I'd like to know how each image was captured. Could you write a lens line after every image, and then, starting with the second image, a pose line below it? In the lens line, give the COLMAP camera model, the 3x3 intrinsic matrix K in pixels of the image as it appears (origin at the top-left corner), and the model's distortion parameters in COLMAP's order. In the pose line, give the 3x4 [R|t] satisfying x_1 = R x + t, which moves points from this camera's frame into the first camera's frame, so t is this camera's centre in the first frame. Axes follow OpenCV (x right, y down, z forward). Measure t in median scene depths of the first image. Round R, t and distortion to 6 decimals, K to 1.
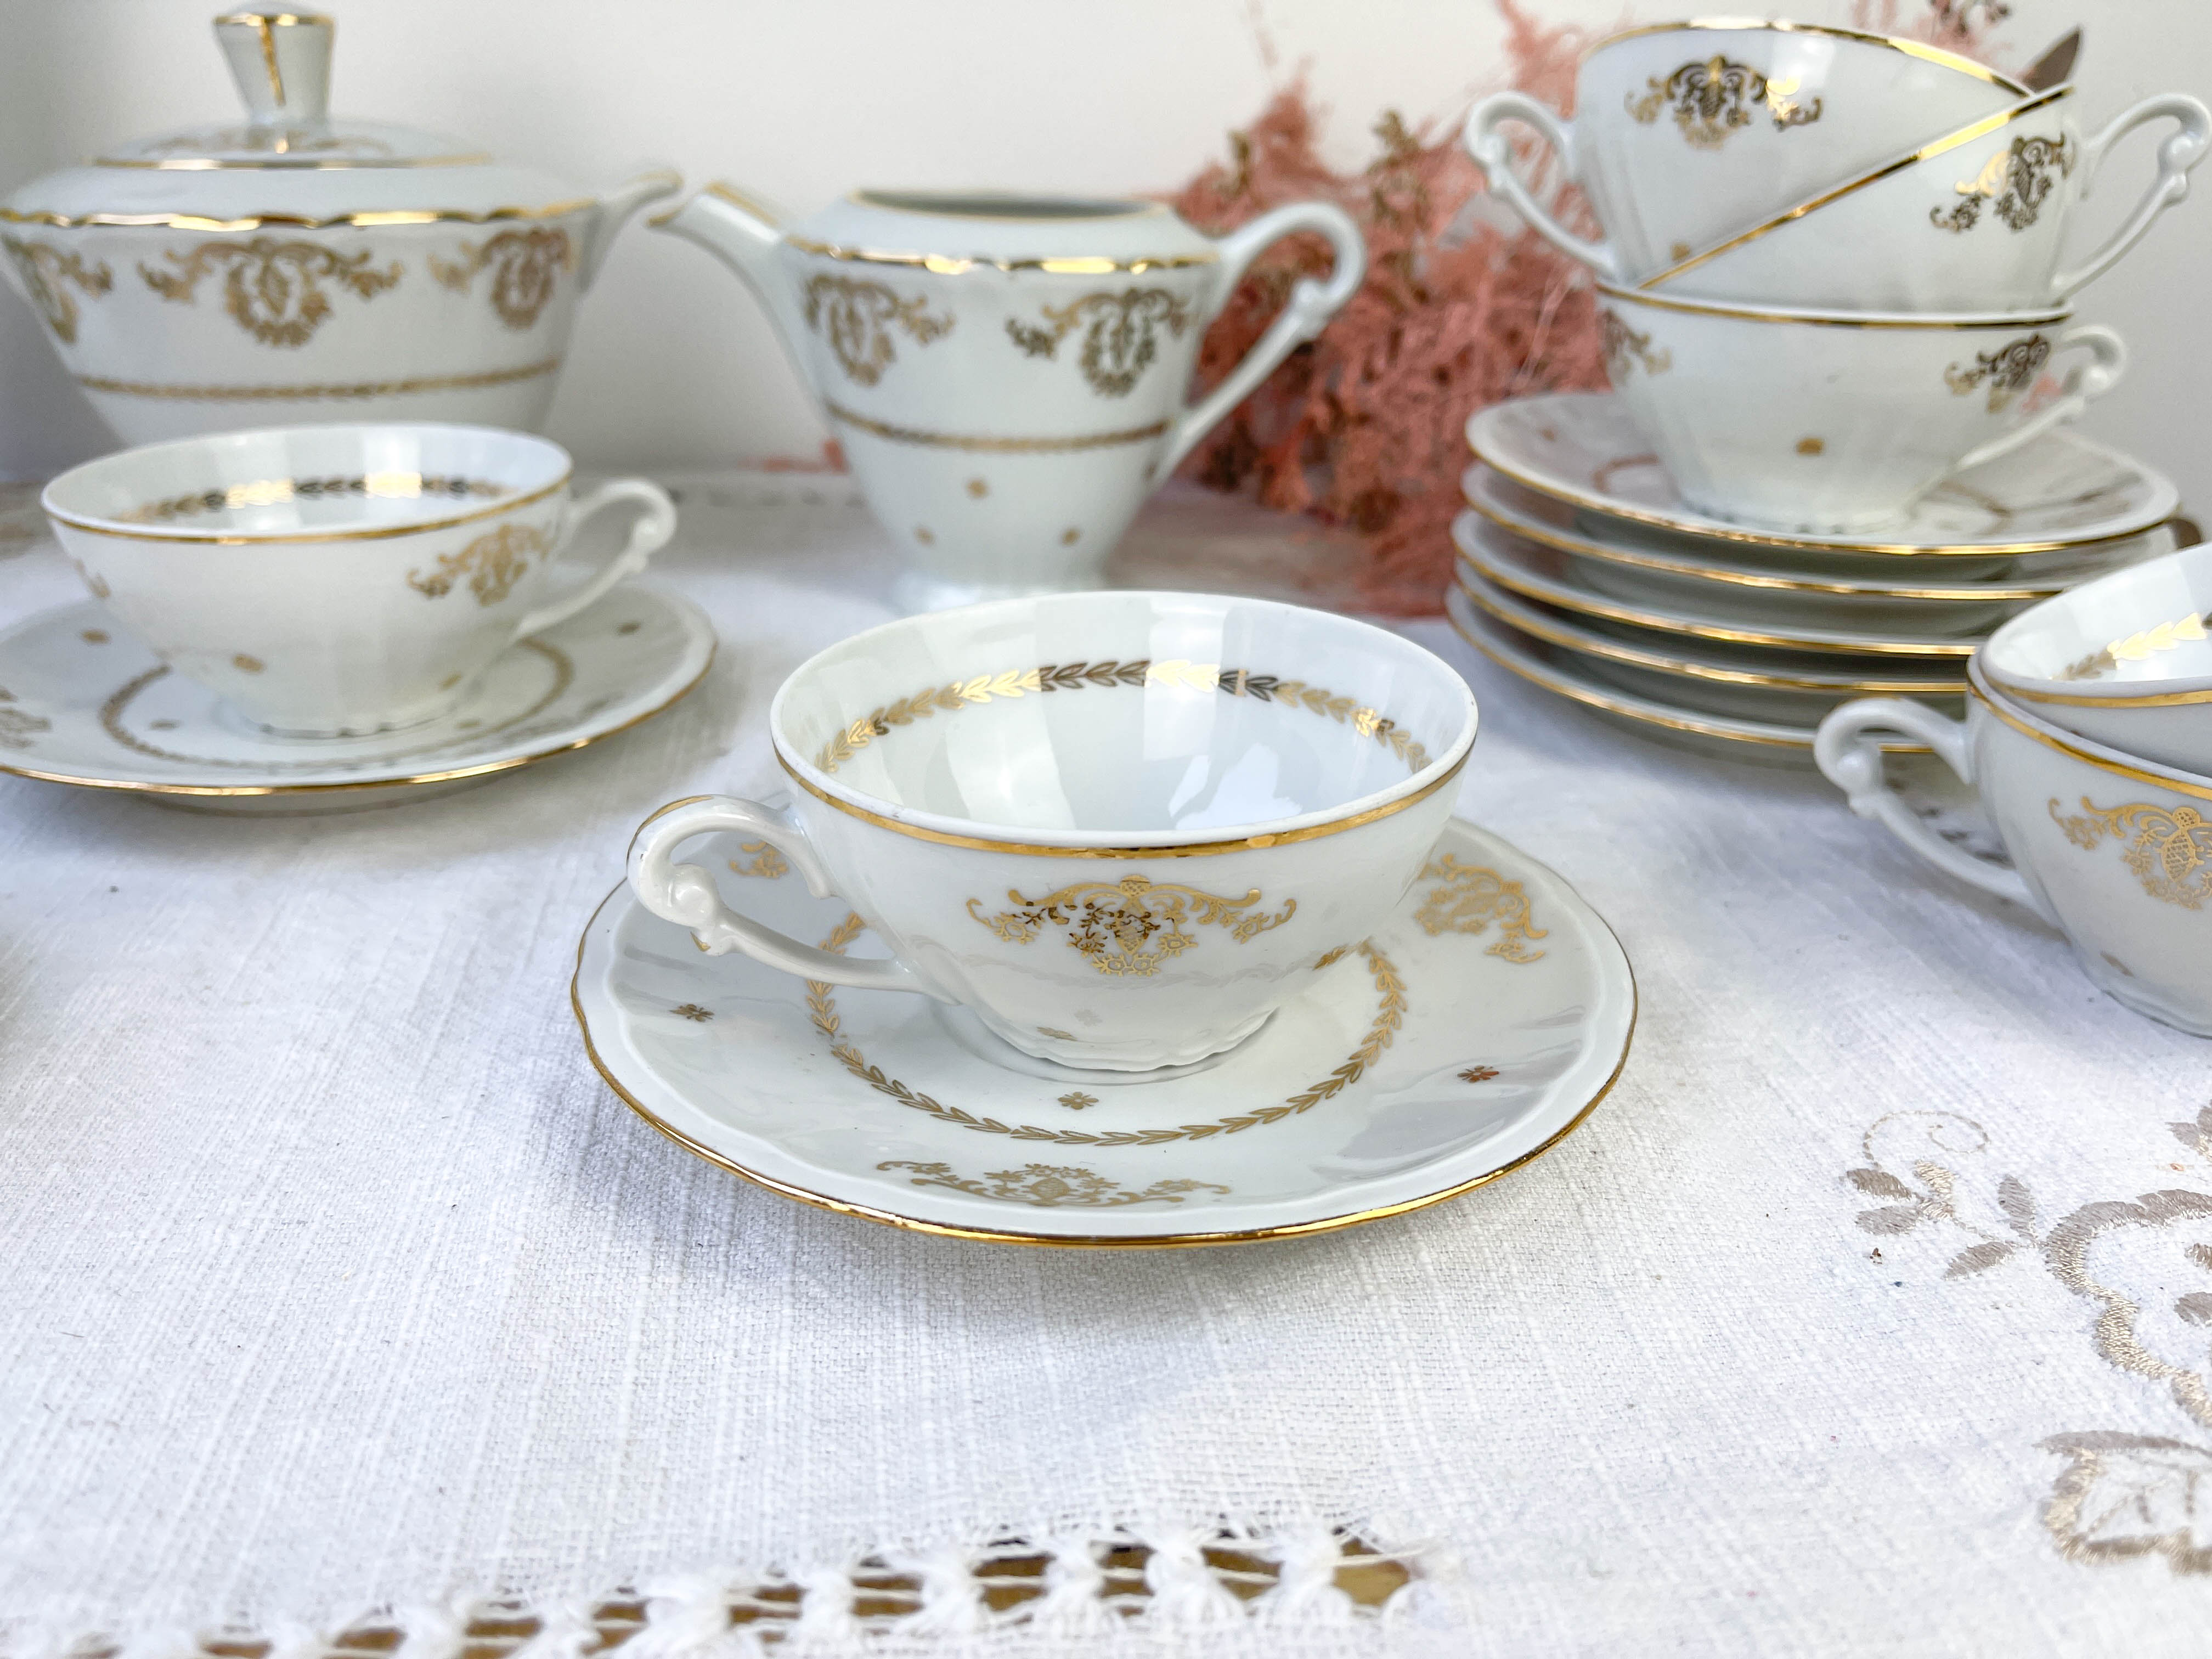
lens RADIAL K [[1777.1, 0, 1135.2], [0, 1777.1, 821.7], [0, 0, 1]] dist [0.026389, -0.067741]
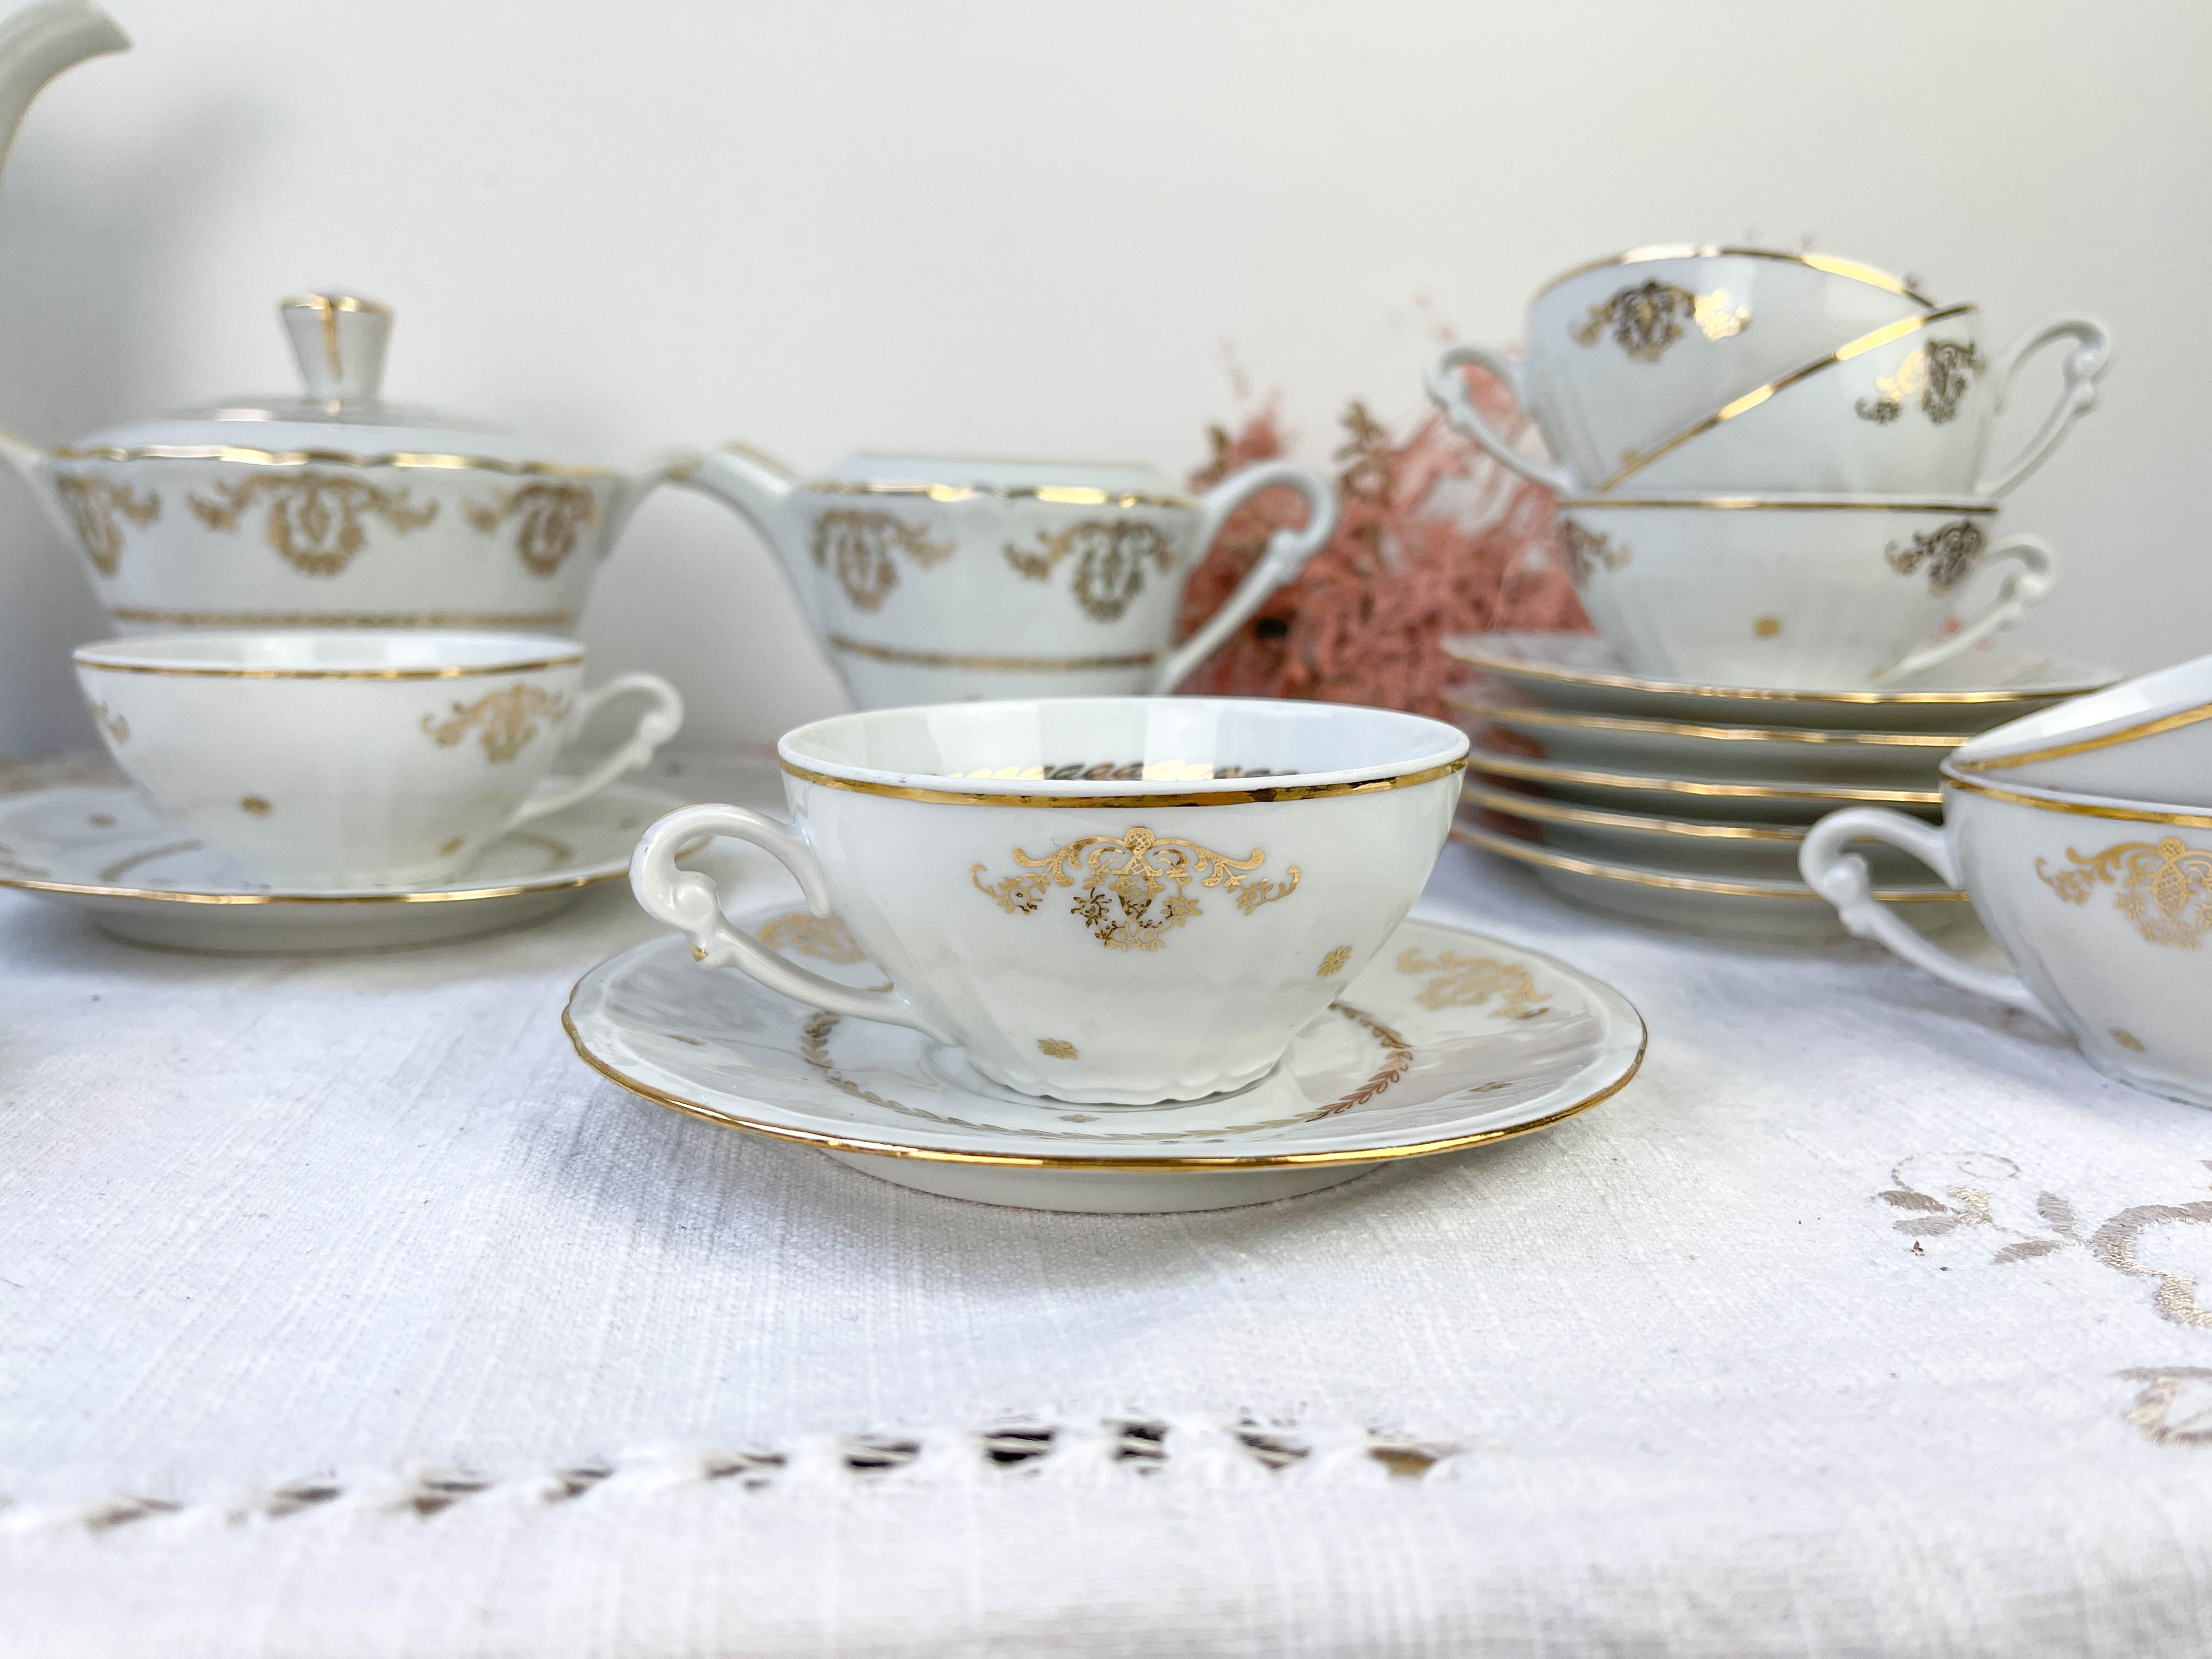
lens RADIAL K [[1777.1, 0, 1127.6], [0, 1777.1, 802.1], [0, 0, 1]] dist [0.026389, -0.067741]
pose [[0.999955, -0.002339, 0.009206, -0.012841], [0.004645, 0.965835, -0.259116, 0.220085], [-0.008285, 0.259147, 0.965802, 0.017535]]
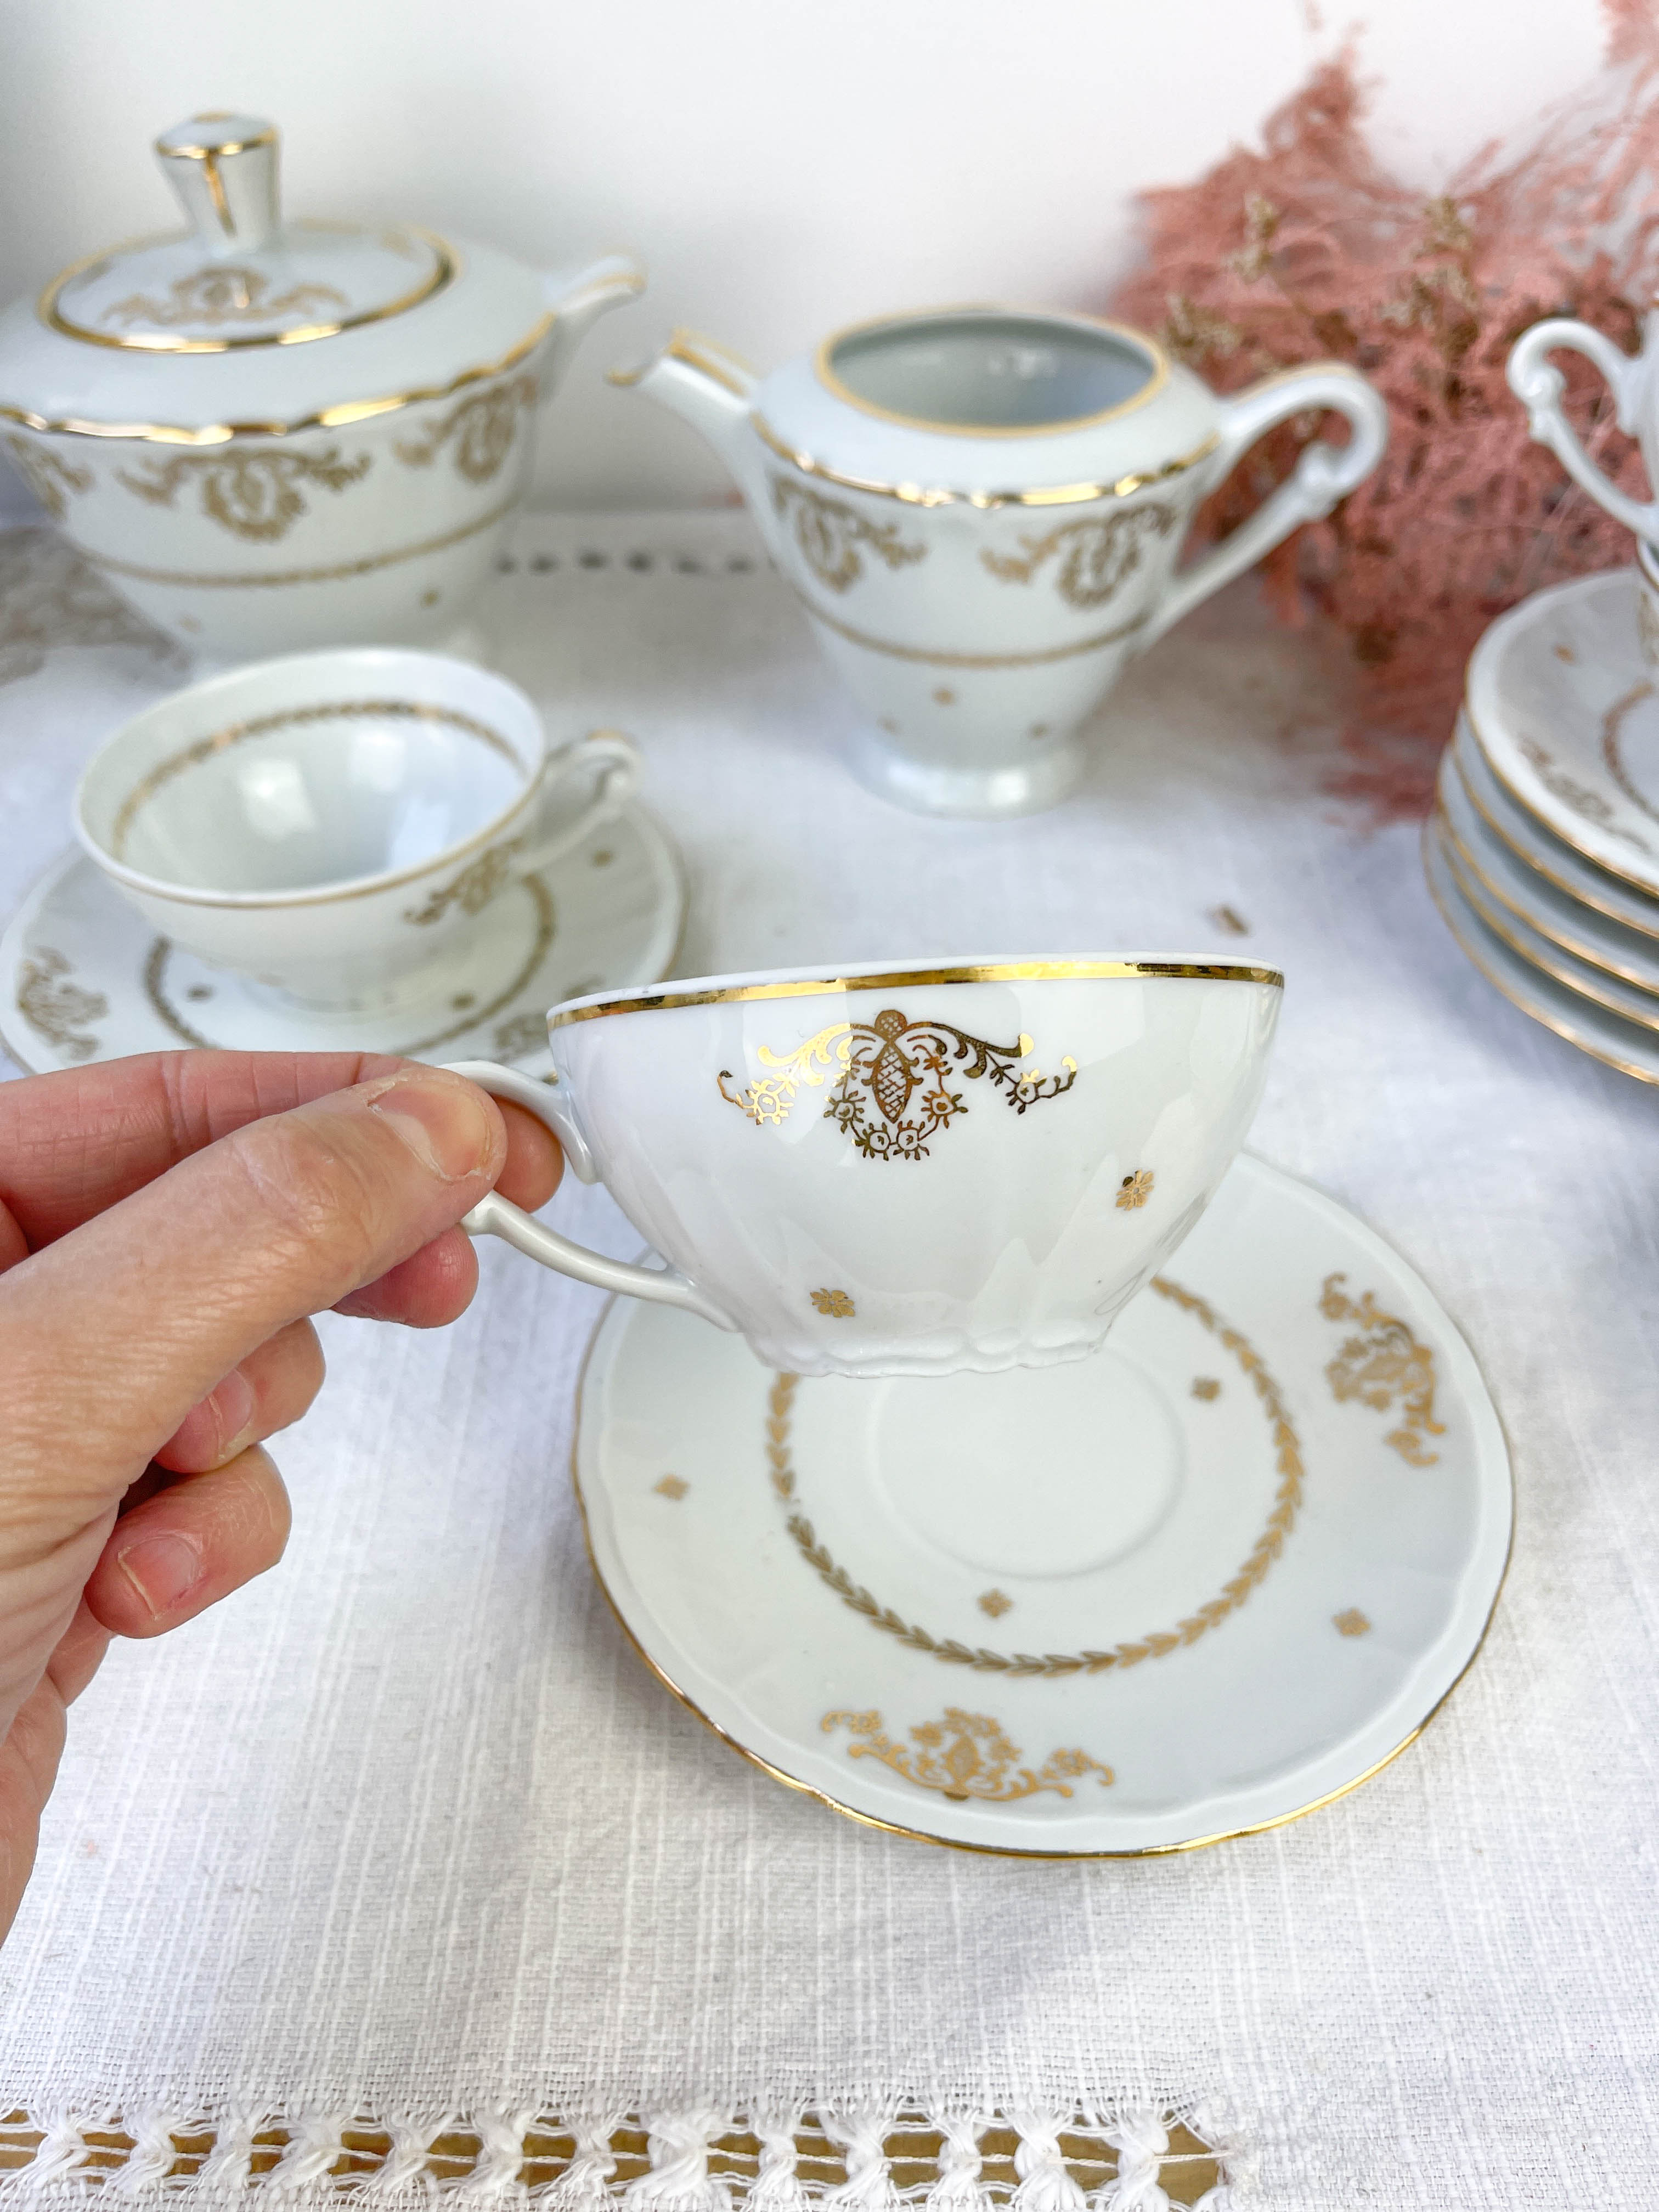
lens RADIAL K [[1777.1, 0, 830.3], [0, 1777.1, 1124.1], [0, 0, 1]] dist [0.026389, -0.067741]
pose [[0.988140, 0.068418, -0.137469, -0.000492], [-0.017465, 0.939517, 0.342057, -0.487248], [0.152558, -0.335600, 0.929569, 0.003948]]
